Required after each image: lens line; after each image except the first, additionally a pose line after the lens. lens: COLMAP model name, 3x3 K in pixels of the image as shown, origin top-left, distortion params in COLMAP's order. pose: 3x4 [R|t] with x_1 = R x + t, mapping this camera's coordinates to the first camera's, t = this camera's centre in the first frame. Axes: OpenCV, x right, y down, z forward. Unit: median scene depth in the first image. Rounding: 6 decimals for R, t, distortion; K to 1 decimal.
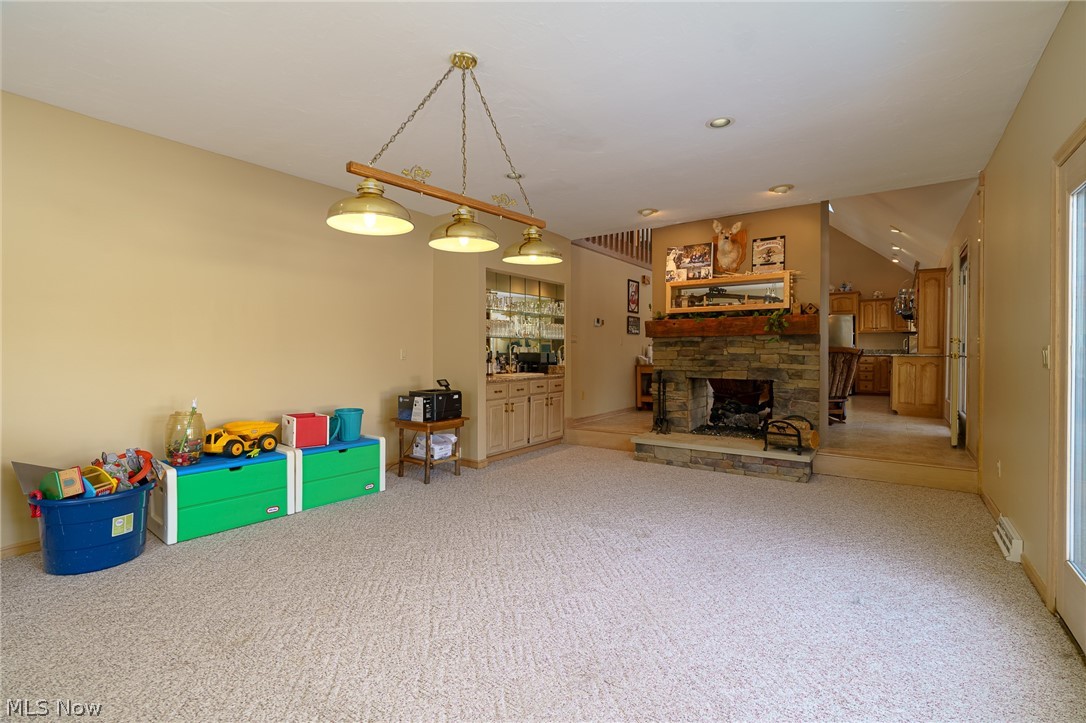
lens RADIAL K [[496.4, 0, 543.7], [0, 496.4, 356.8], [0, 0, 1]] dist [-0.008830, 0.000706]
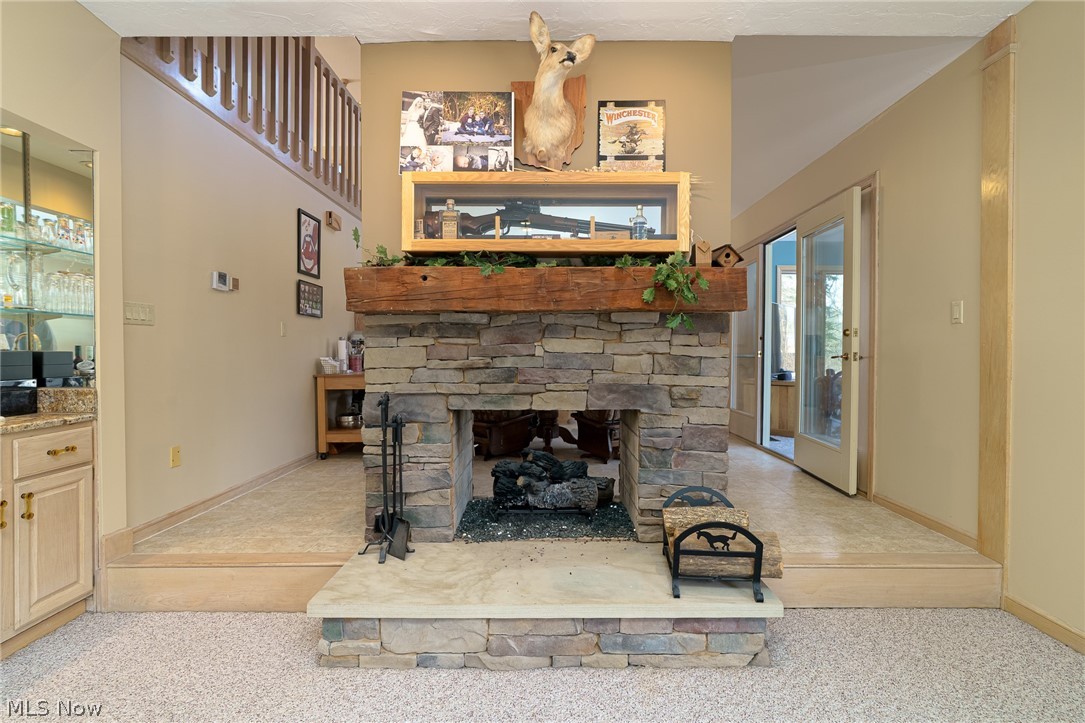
lens RADIAL K [[495.9, 0, 545.3], [0, 495.9, 358.9], [0, 0, 1]] dist [-0.008830, 0.000706]
pose [[0.810494, -0.006914, 0.585706, 0.110992], [0.004126, 0.999973, 0.006095, -0.004082], [-0.585732, -0.002523, 0.810501, 0.629853]]
